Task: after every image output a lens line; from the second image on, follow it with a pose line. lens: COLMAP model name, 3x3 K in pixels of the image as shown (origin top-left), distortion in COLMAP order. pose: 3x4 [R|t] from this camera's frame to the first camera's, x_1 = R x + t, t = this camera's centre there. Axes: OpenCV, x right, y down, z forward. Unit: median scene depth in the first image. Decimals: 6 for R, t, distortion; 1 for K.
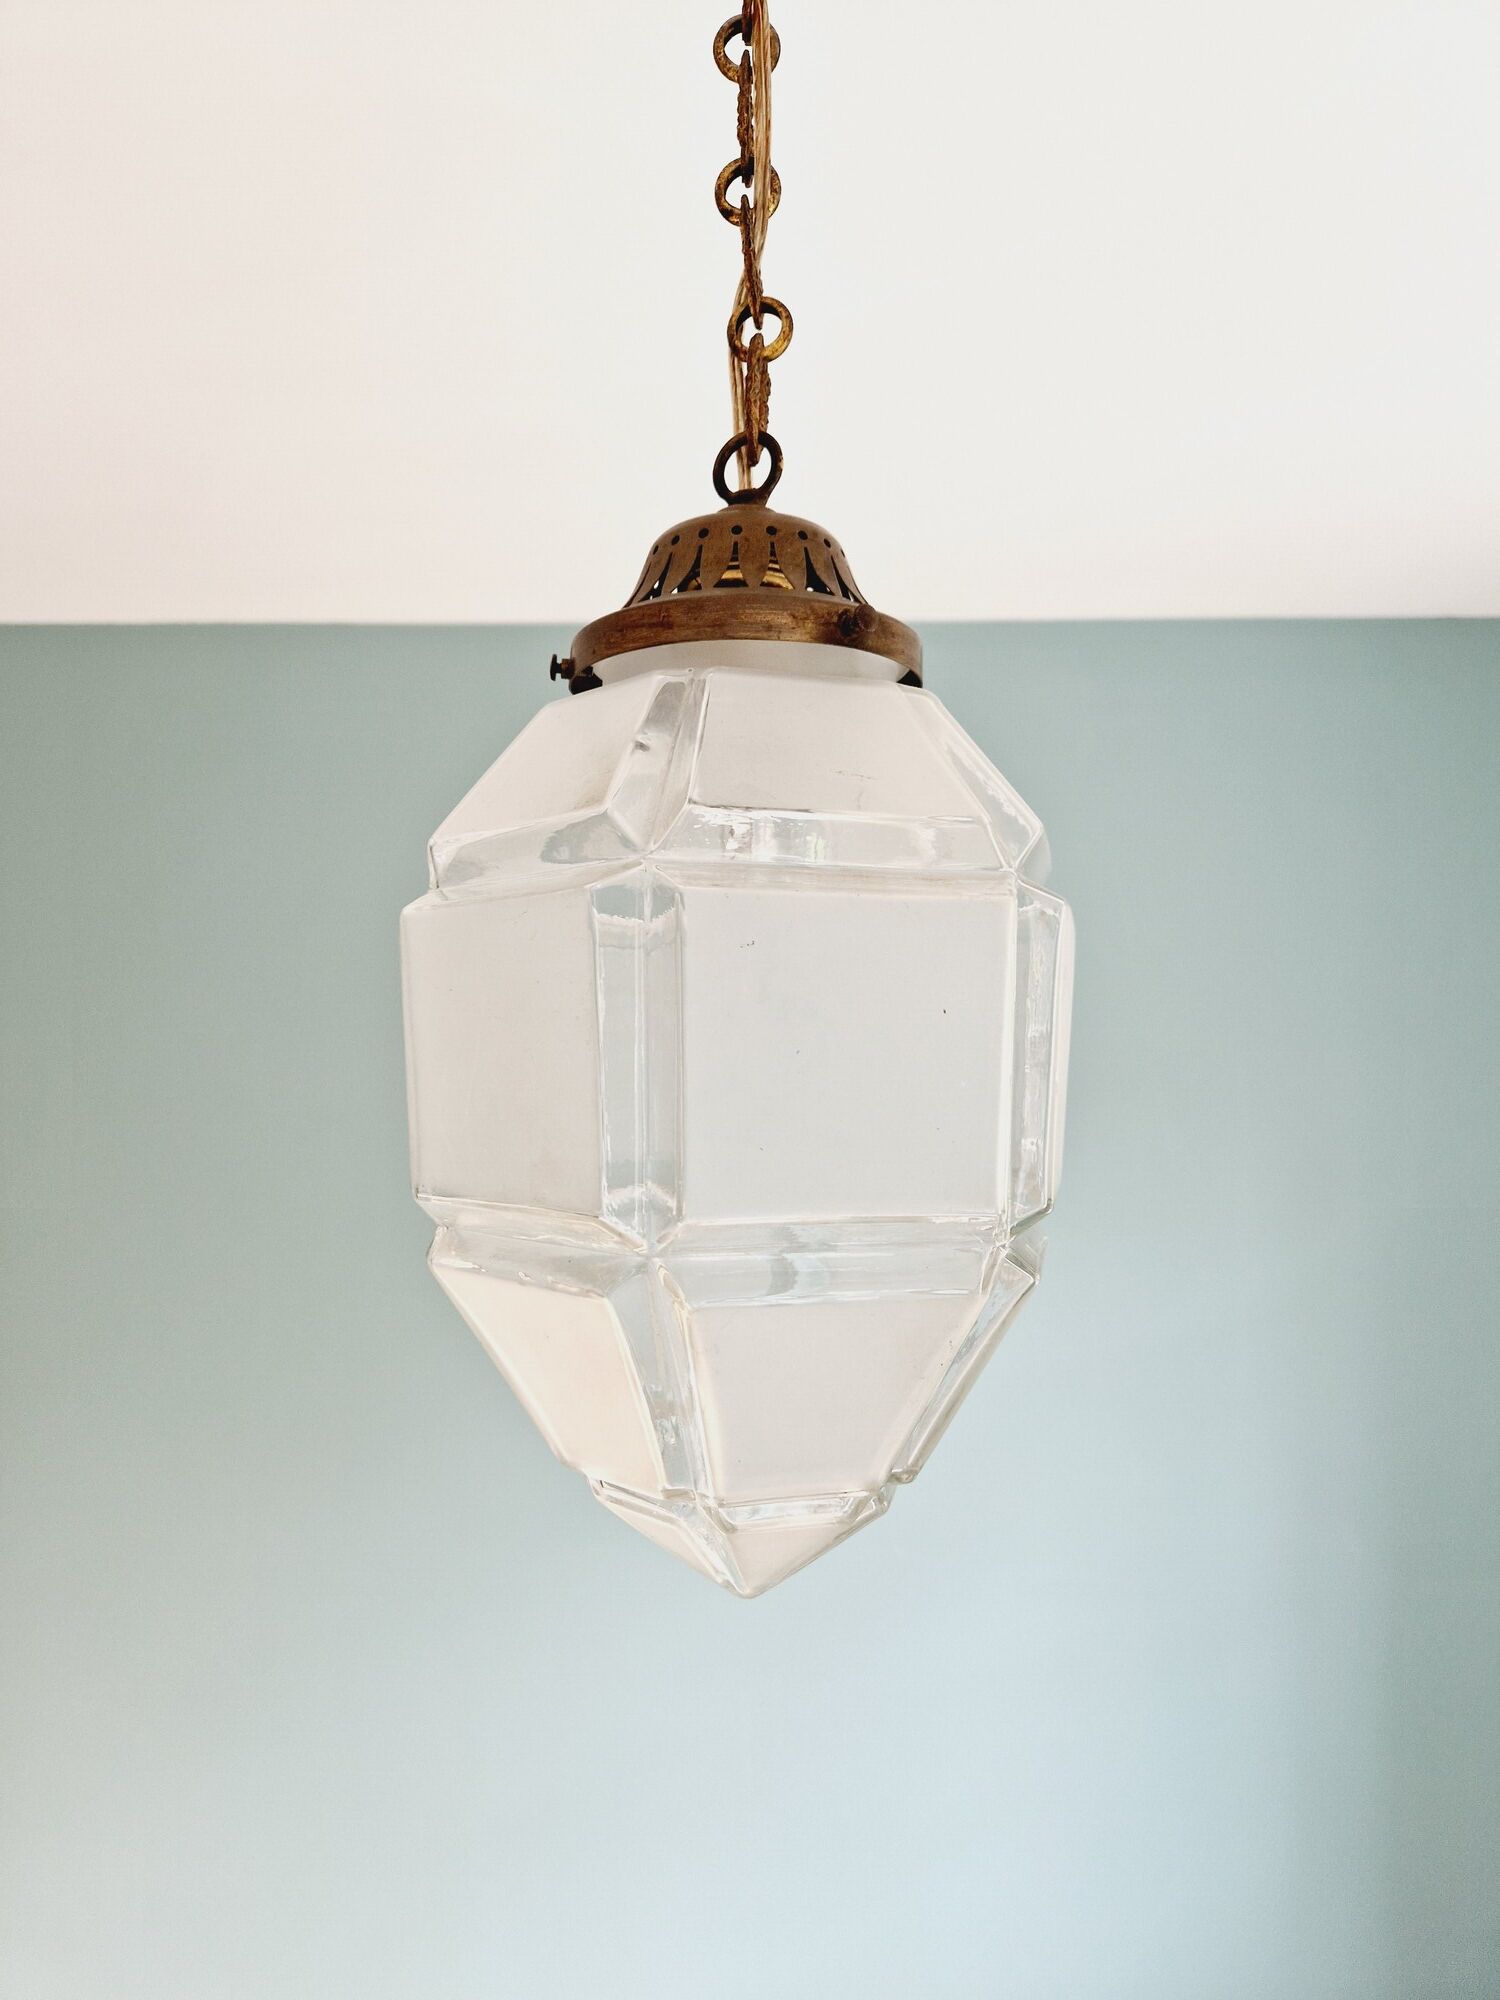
lens RADIAL K [[1382.0, 0, 742.6], [0, 1382.0, 1014.4], [0, 0, 1]] dist [0.065857, -0.055306]
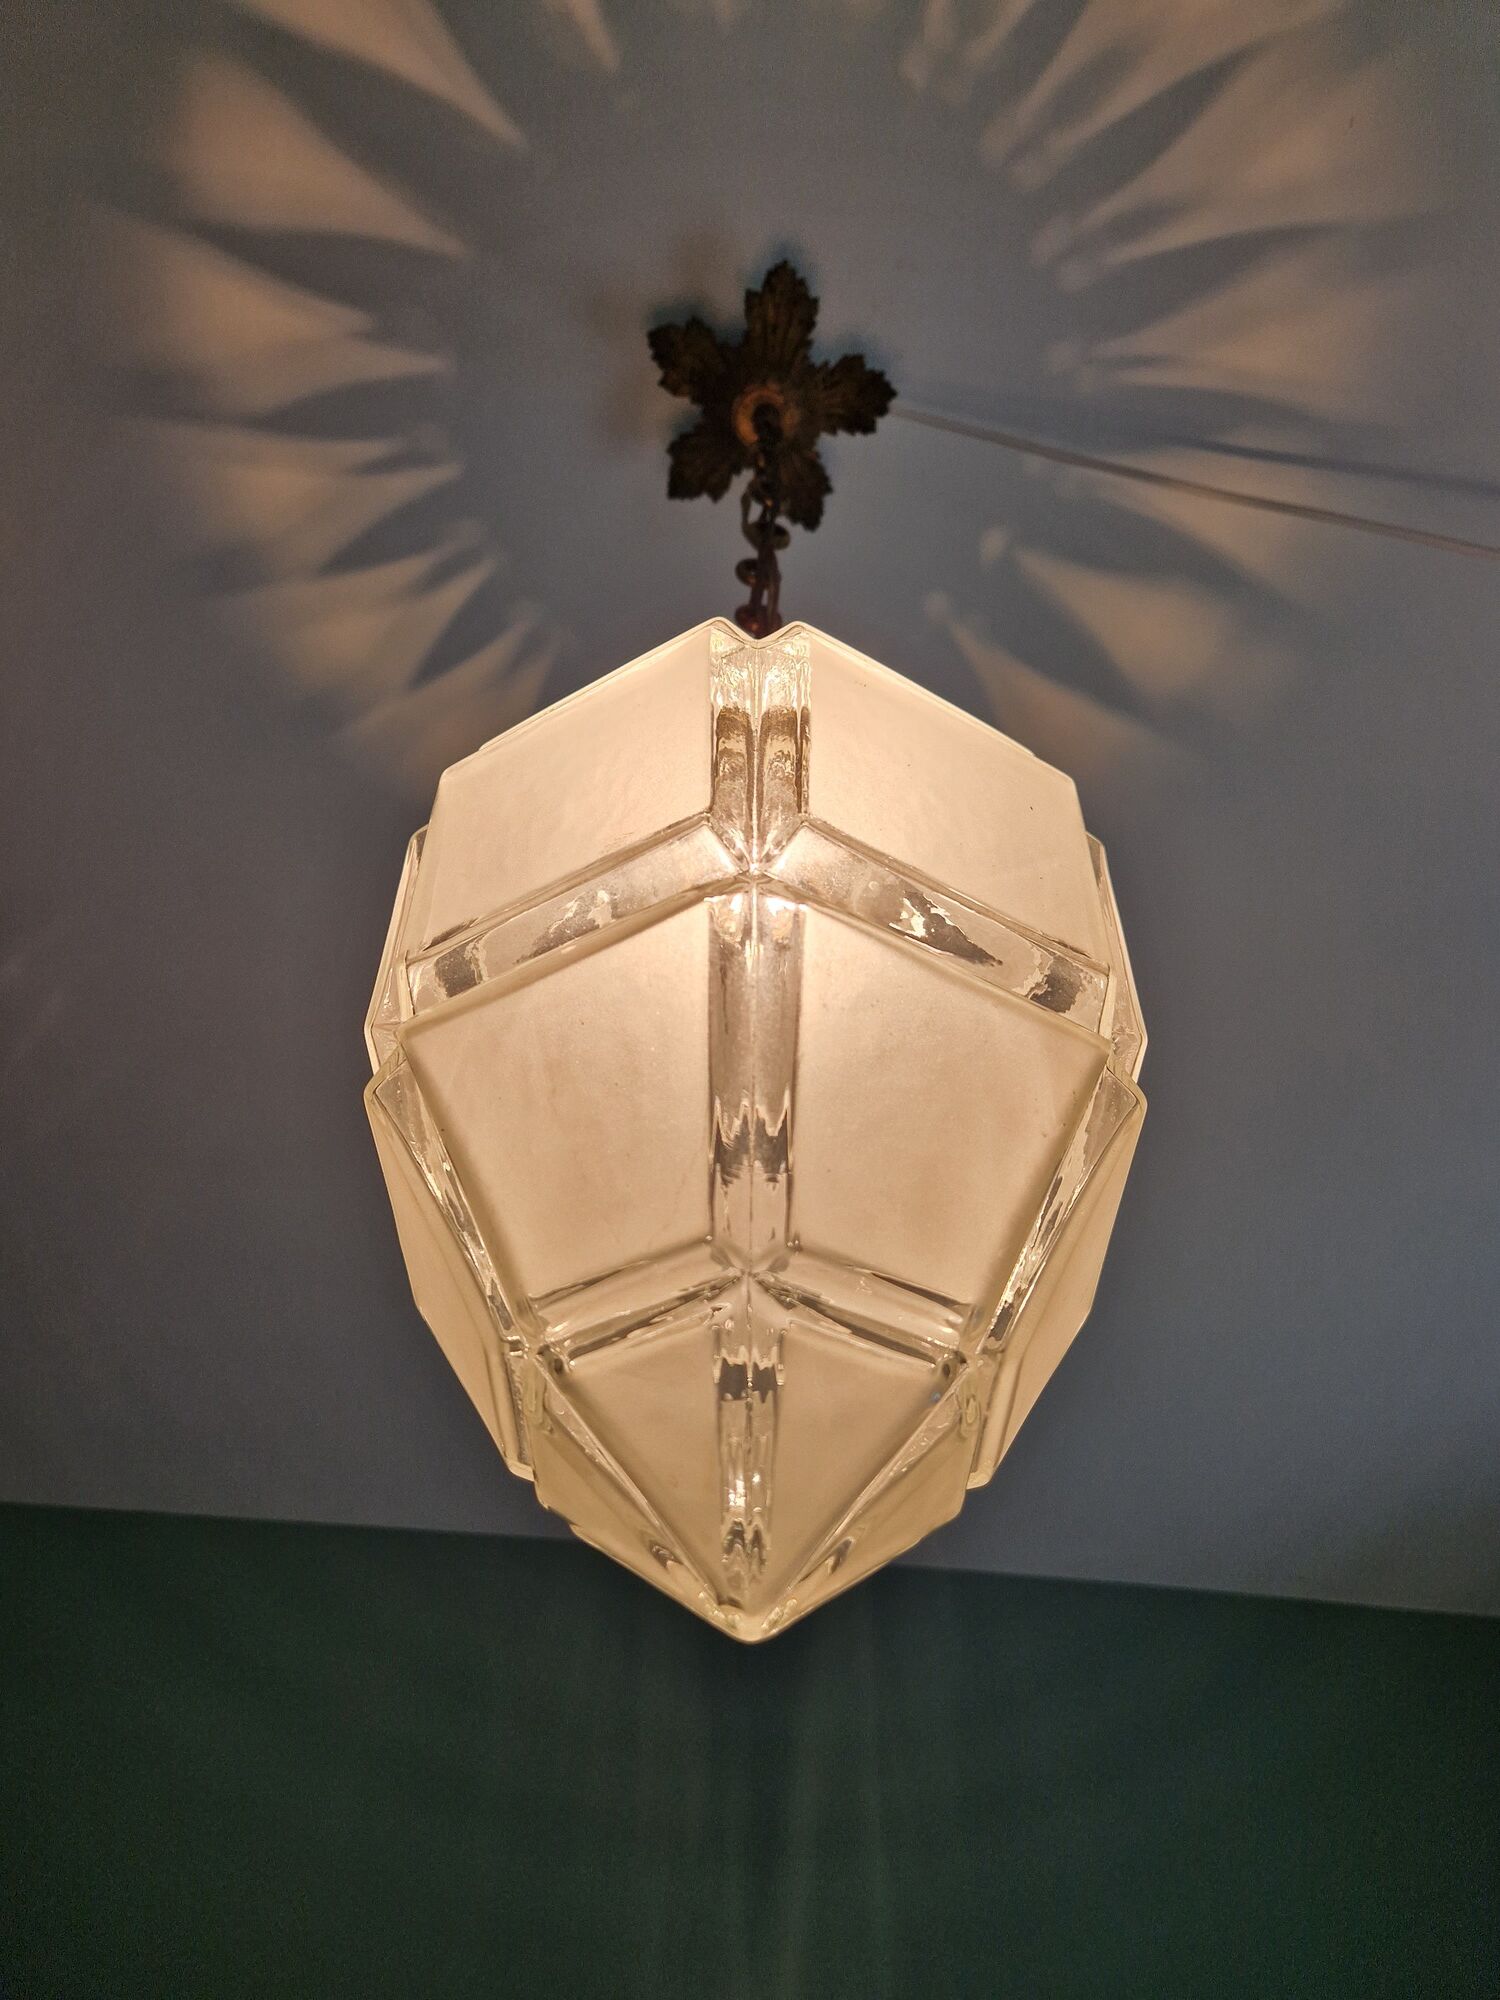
lens RADIAL K [[1382.0, 0, 772.8], [0, 1382.0, 984.3], [0, 0, 1]] dist [0.065857, -0.055306]
pose [[0.987783, 0.120613, 0.098673, -0.074147], [-0.006651, 0.665251, -0.746590, 0.674121], [-0.155691, 0.736813, 0.657926, 0.379743]]
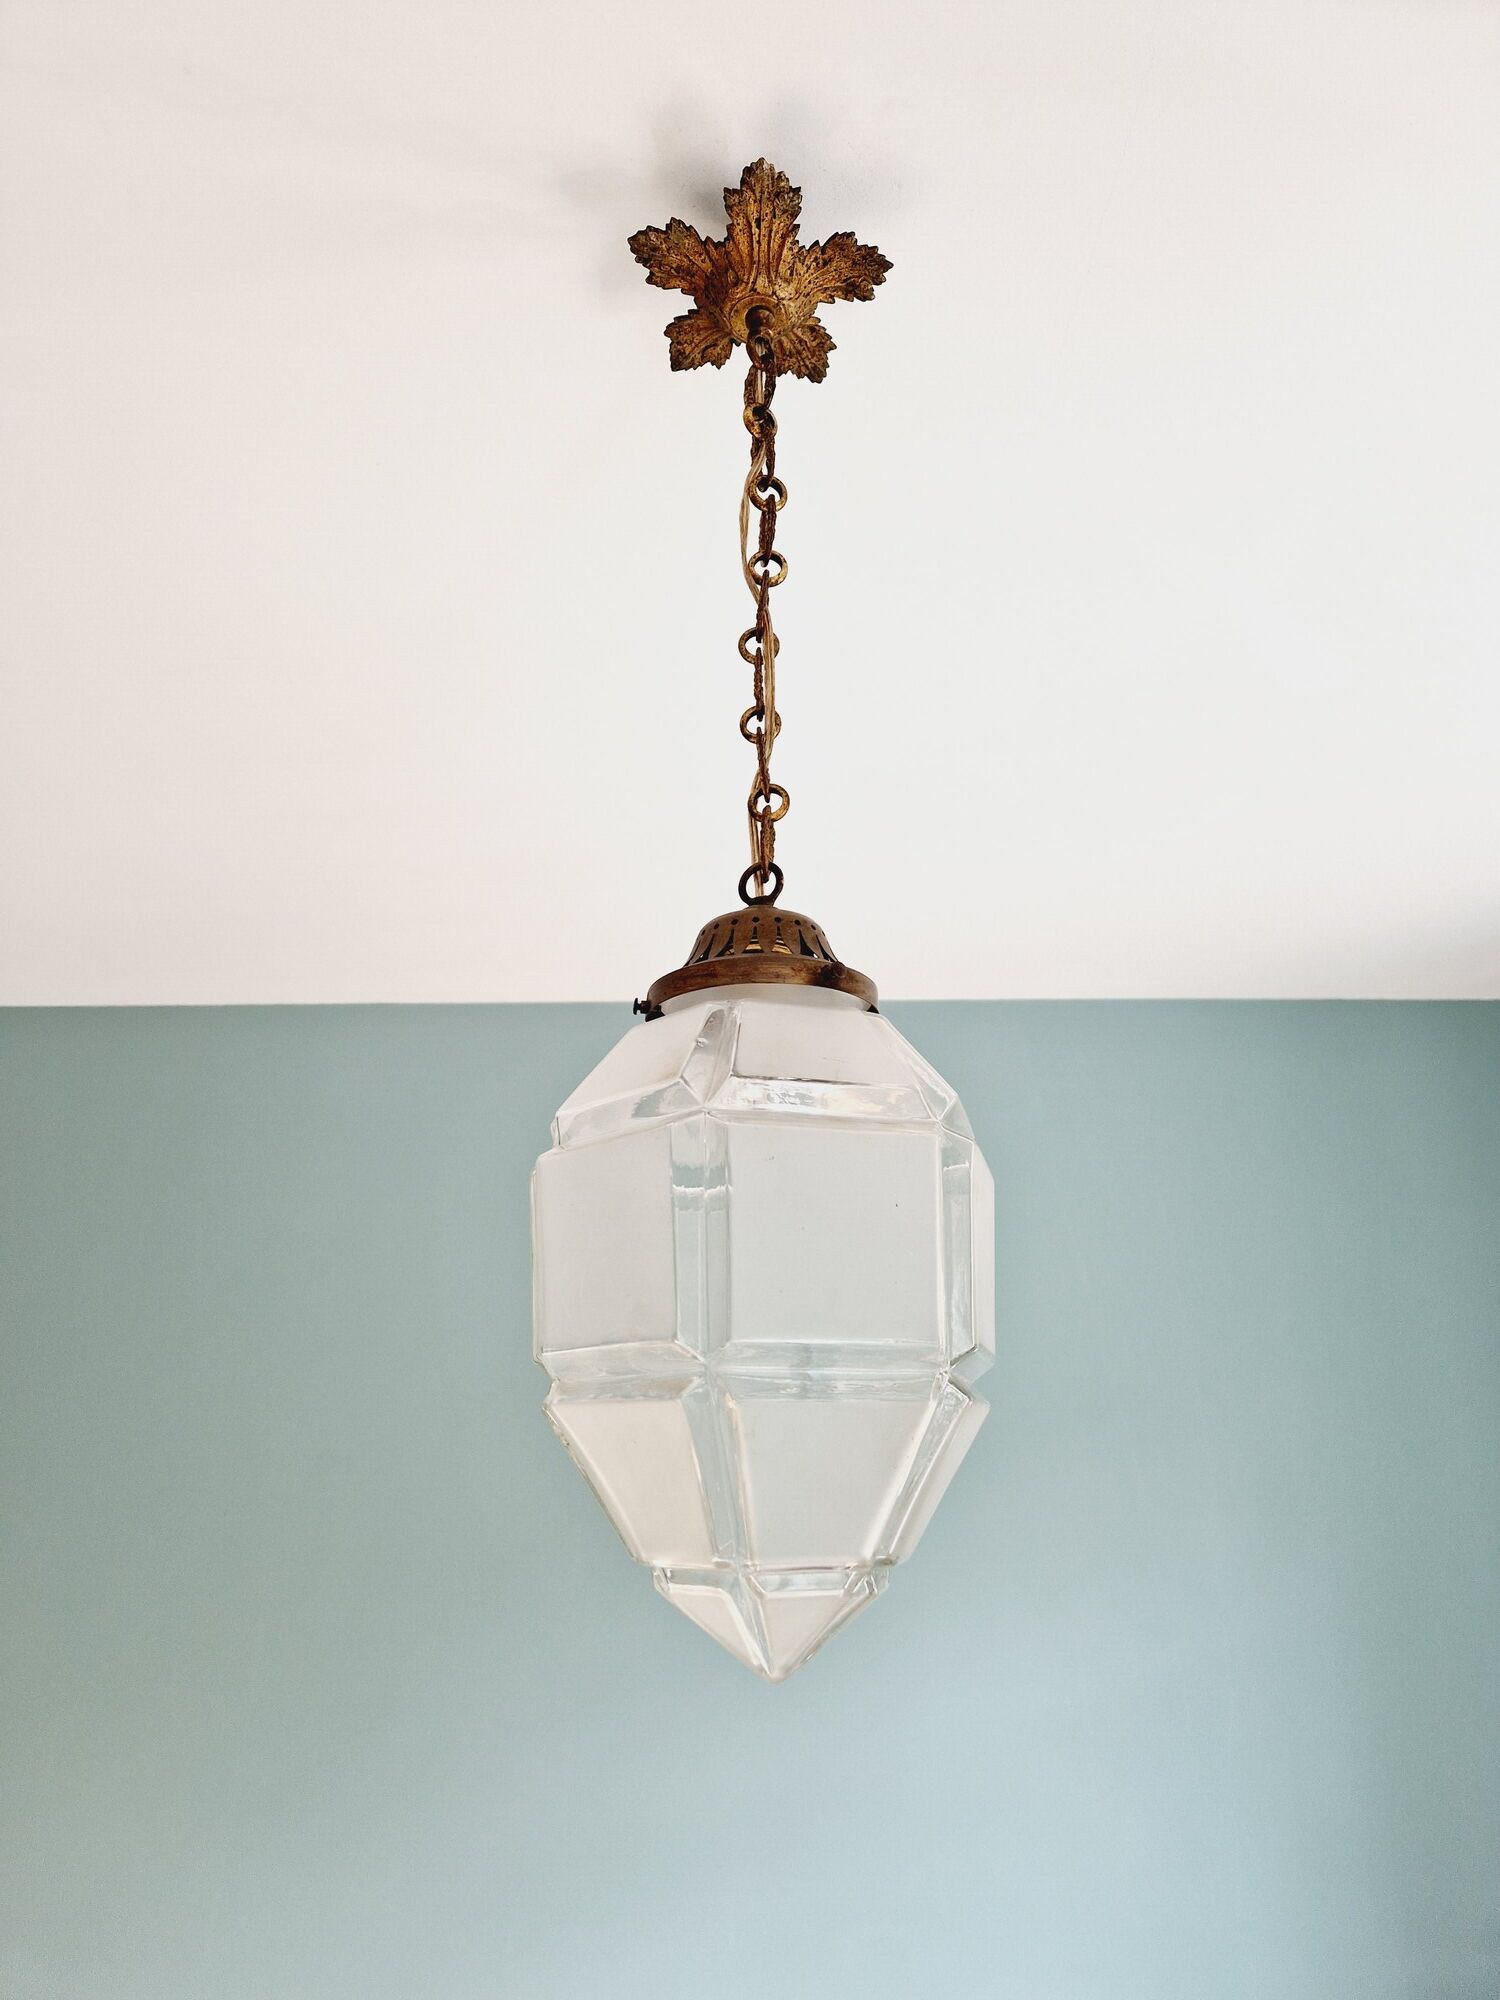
lens RADIAL K [[1382.0, 0, 728.6], [0, 1382.0, 1017.8], [0, 0, 1]] dist [0.065857, -0.055306]
pose [[0.999955, 0.000402, 0.009509, -0.048246], [0.002177, 0.962949, -0.269675, 0.170259], [-0.009265, 0.269684, 0.962904, -0.449538]]
